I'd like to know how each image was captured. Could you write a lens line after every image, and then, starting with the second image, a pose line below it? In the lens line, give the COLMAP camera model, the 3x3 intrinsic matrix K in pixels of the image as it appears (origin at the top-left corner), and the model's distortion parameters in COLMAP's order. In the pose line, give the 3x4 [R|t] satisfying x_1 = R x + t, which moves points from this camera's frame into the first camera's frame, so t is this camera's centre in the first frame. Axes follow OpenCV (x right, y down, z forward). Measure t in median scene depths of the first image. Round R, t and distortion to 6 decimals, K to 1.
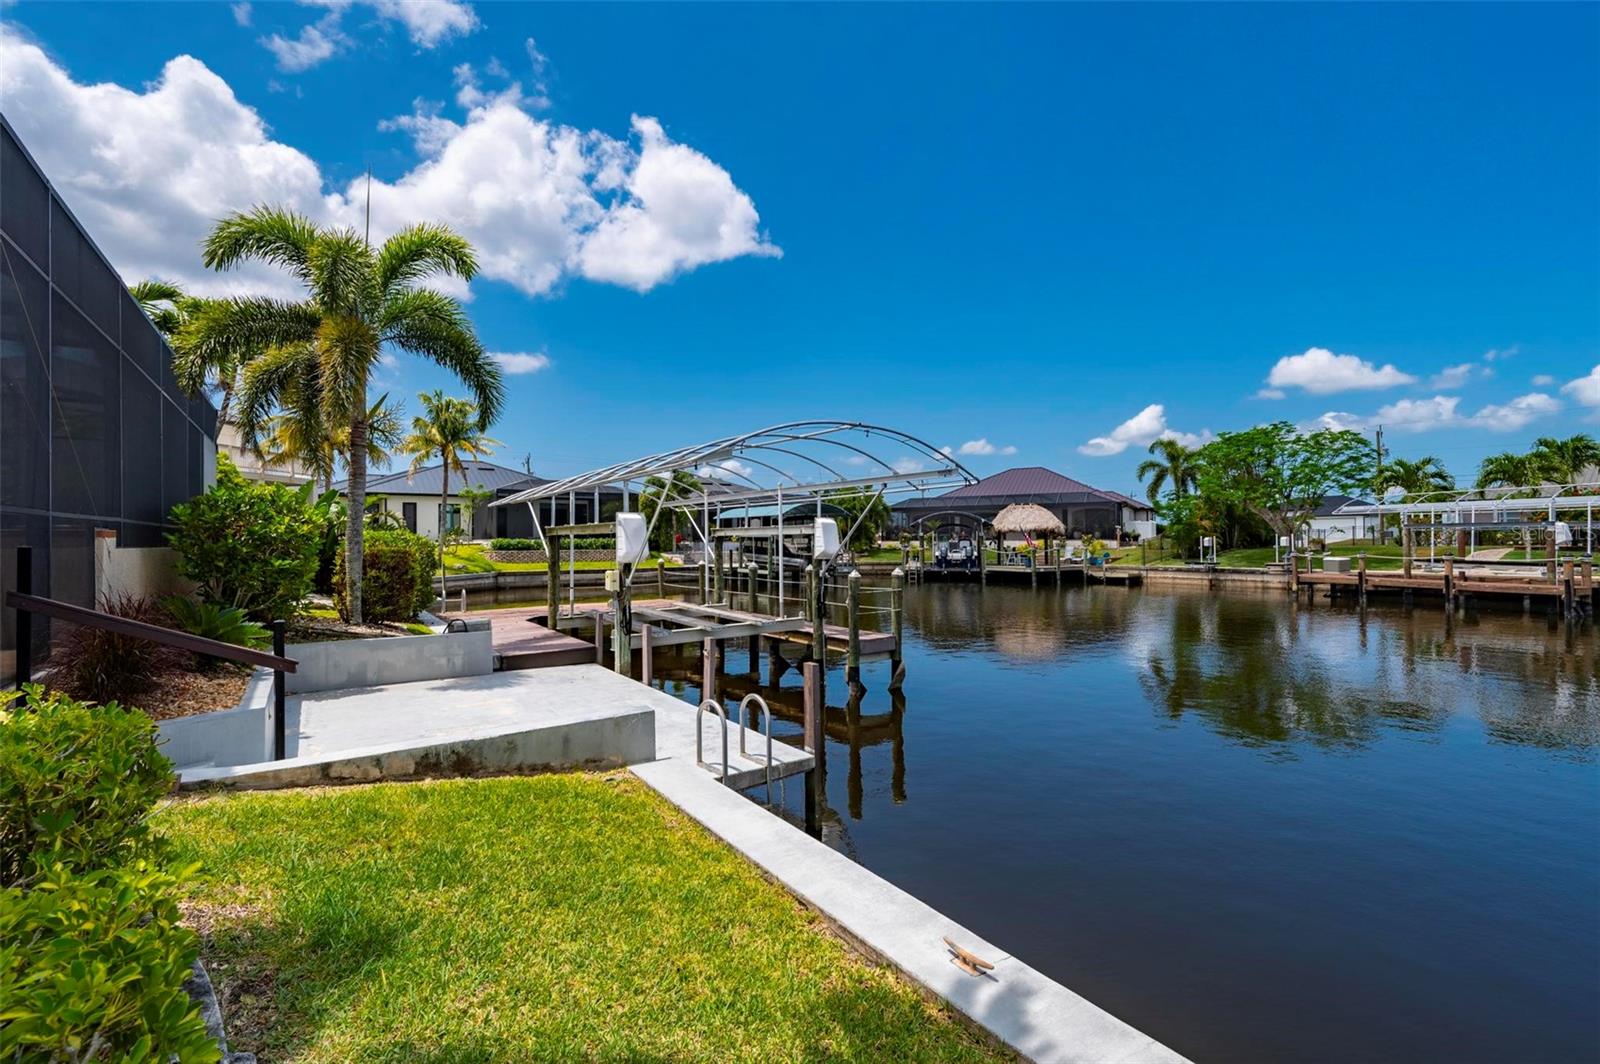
lens RADIAL K [[694.4, 0, 789.8], [0, 694.4, 556.4], [0, 0, 1]] dist [-0.002407, 0.000110]
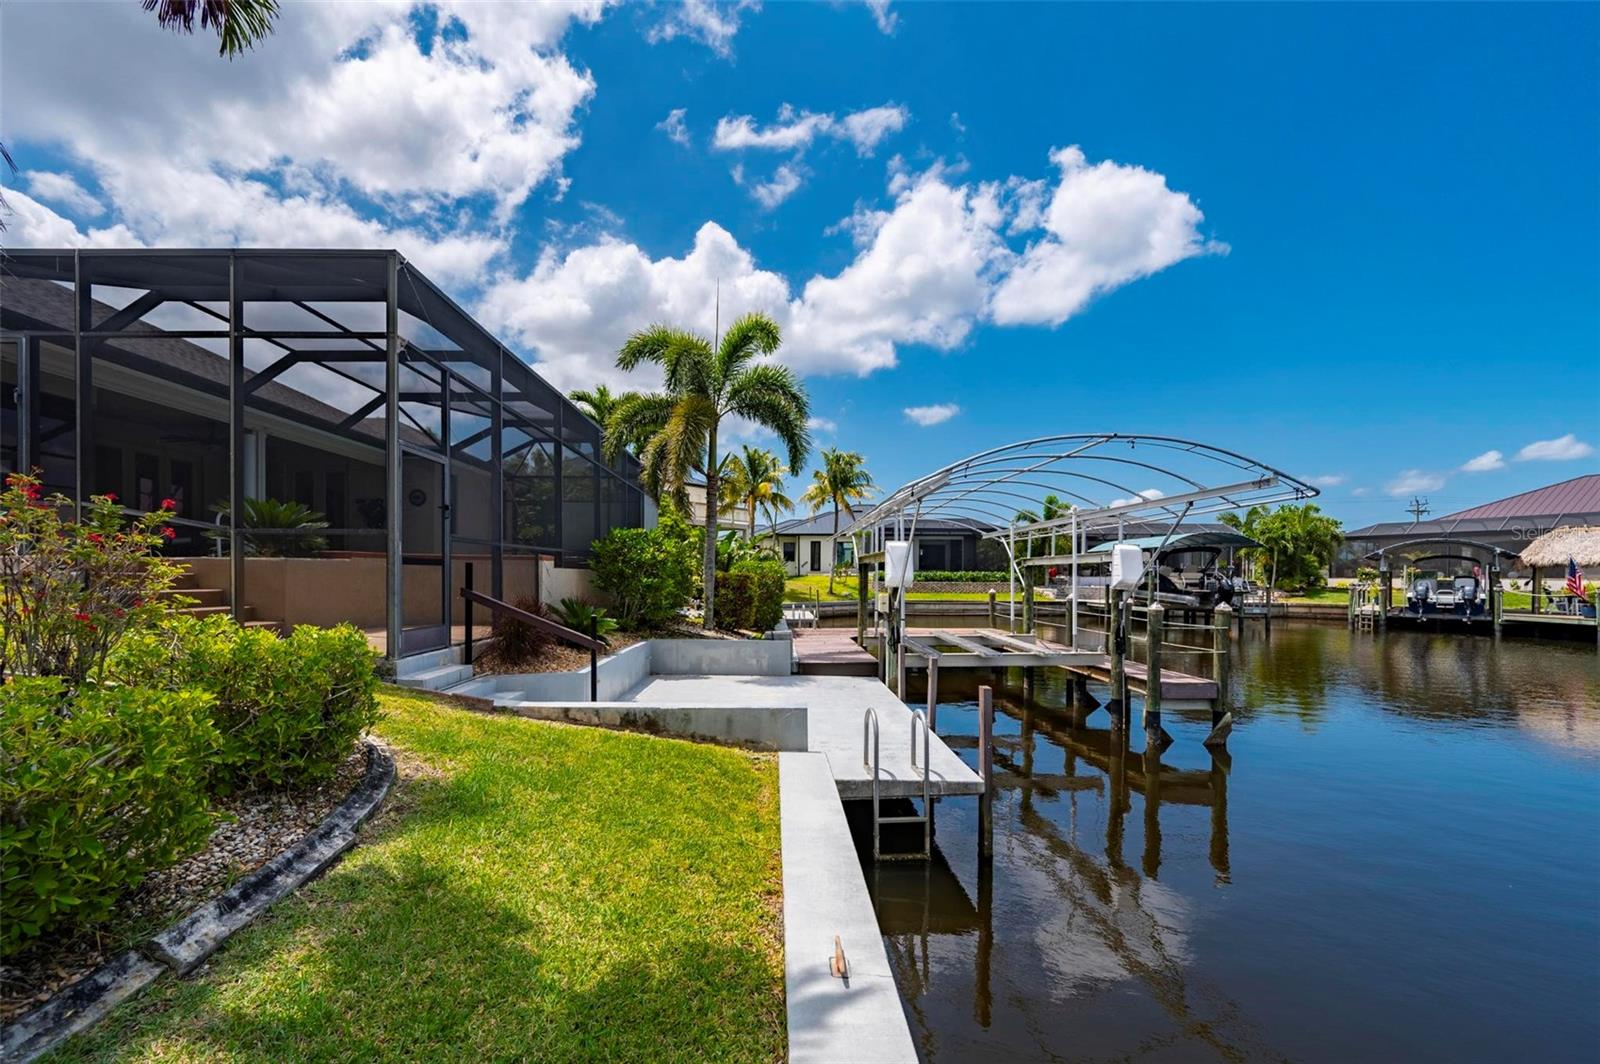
lens RADIAL K [[644.7, 0, 771.3], [0, 644.7, 609.2], [0, 0, 1]] dist [0.002964, -0.000788]
pose [[0.819260, 0.040549, -0.571987, 0.058320], [-0.023903, 0.999045, 0.036587, 0.003560], [0.572924, -0.016303, 0.819446, 0.016343]]
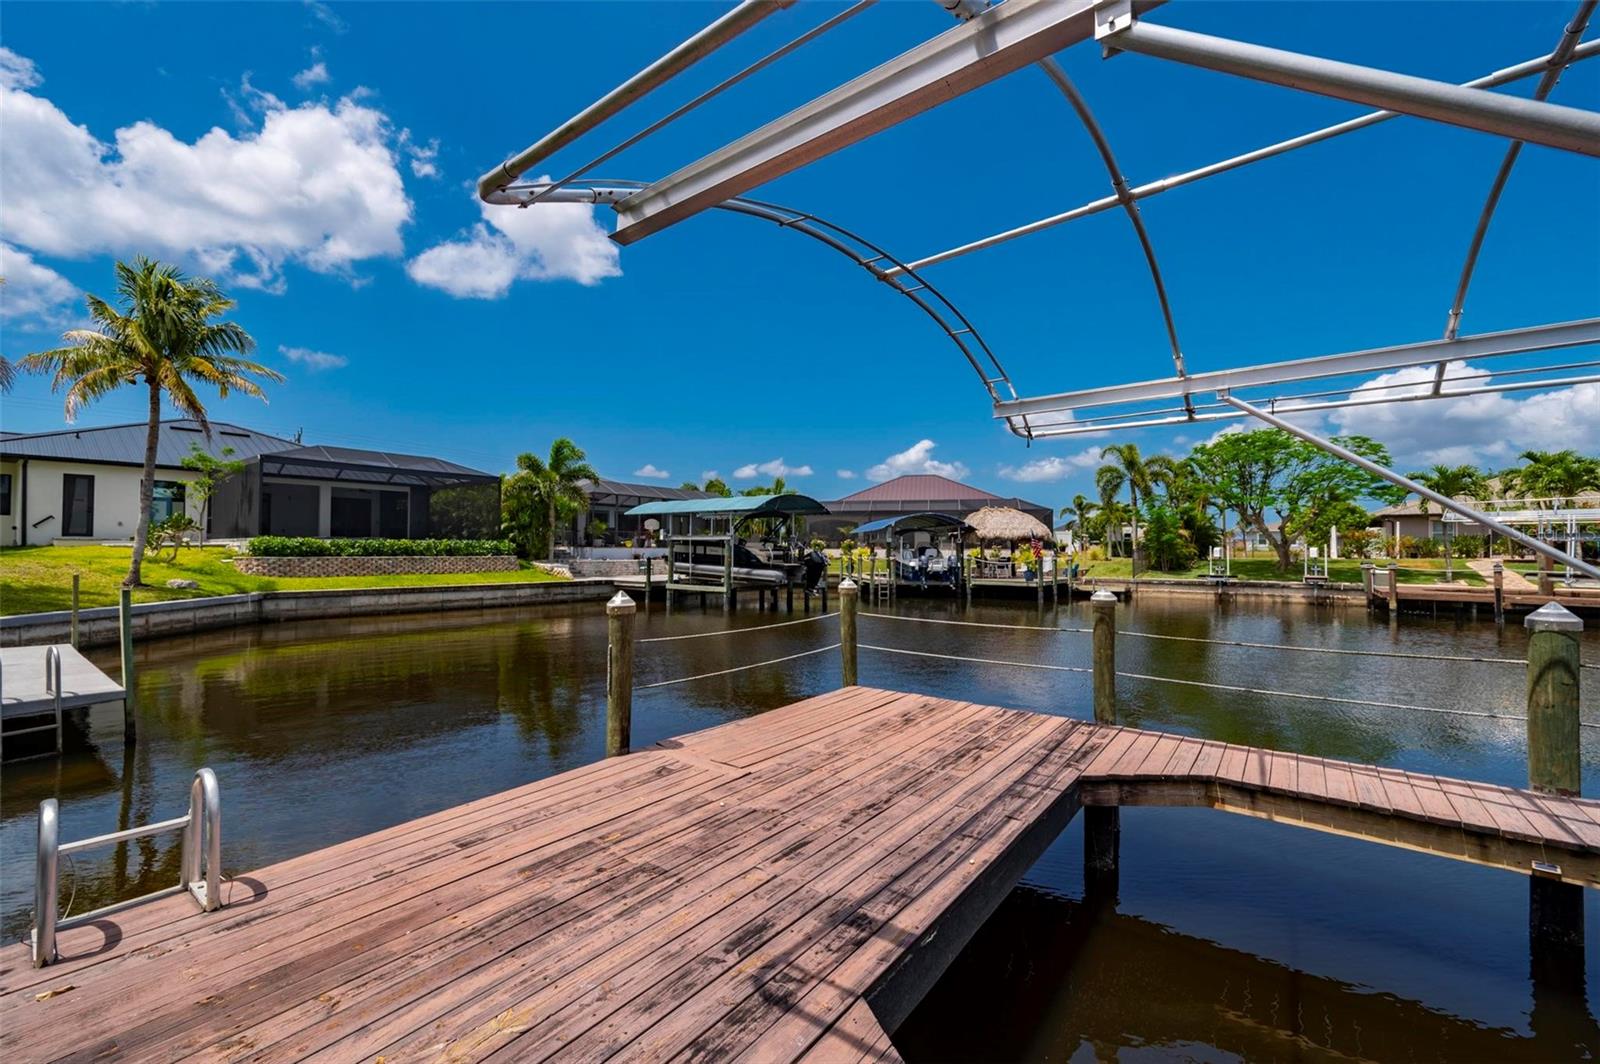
lens RADIAL K [[644.7, 0, 803.9], [0, 644.7, 538.4], [0, 0, 1]] dist [0.002964, -0.000788]
pose [[0.950557, 0.015846, 0.310145, -0.204340], [-0.002894, 0.999106, -0.042176, -0.002452], [-0.310536, 0.039193, 0.949753, 0.416597]]
